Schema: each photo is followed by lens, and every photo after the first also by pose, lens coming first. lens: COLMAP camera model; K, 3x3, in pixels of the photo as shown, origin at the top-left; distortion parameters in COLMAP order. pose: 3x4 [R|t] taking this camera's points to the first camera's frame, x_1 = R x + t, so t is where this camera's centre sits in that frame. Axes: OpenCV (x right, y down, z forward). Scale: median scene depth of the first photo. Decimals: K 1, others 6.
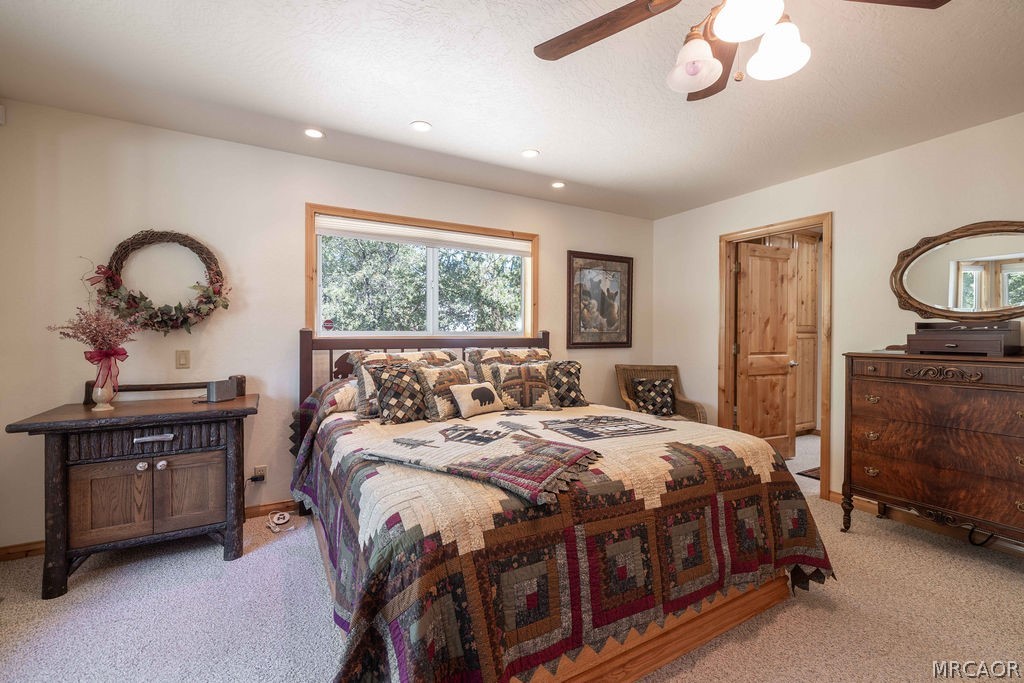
lens RADIAL K [[436.5, 0, 509.6], [0, 436.5, 340.0], [0, 0, 1]] dist [0.000548, 0.000523]
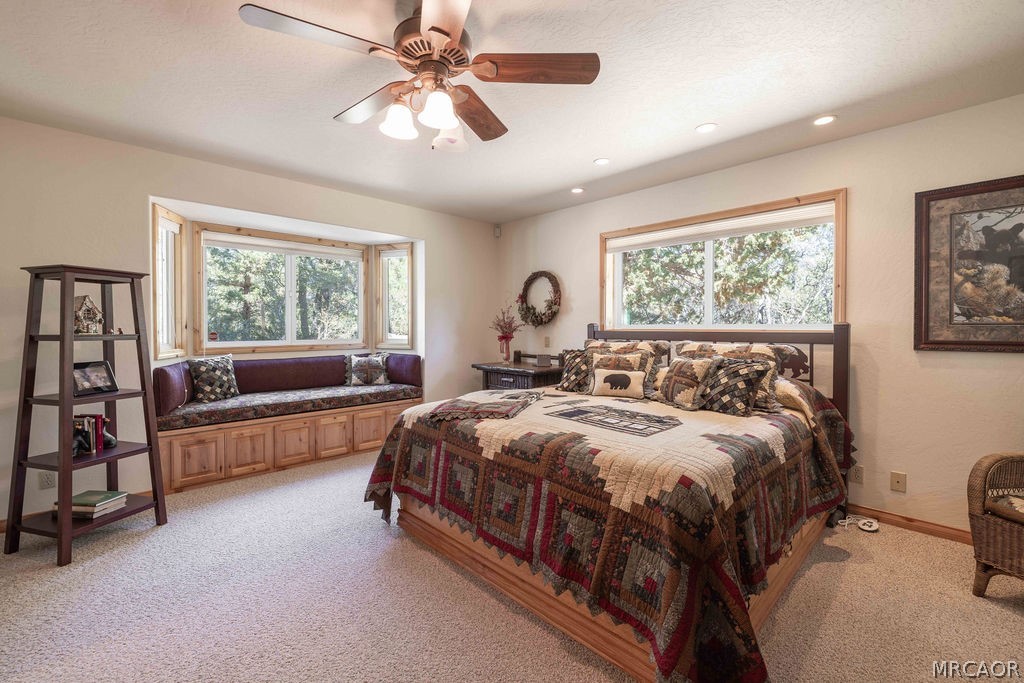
lens RADIAL K [[436.5, 0, 502.0], [0, 436.5, 335.3], [0, 0, 1]] dist [0.000548, 0.000523]
pose [[0.232023, 0.014698, -0.972599, 0.998712], [-0.012609, 0.999847, 0.012101, -0.001986], [0.972629, 0.009455, 0.232173, 0.451053]]
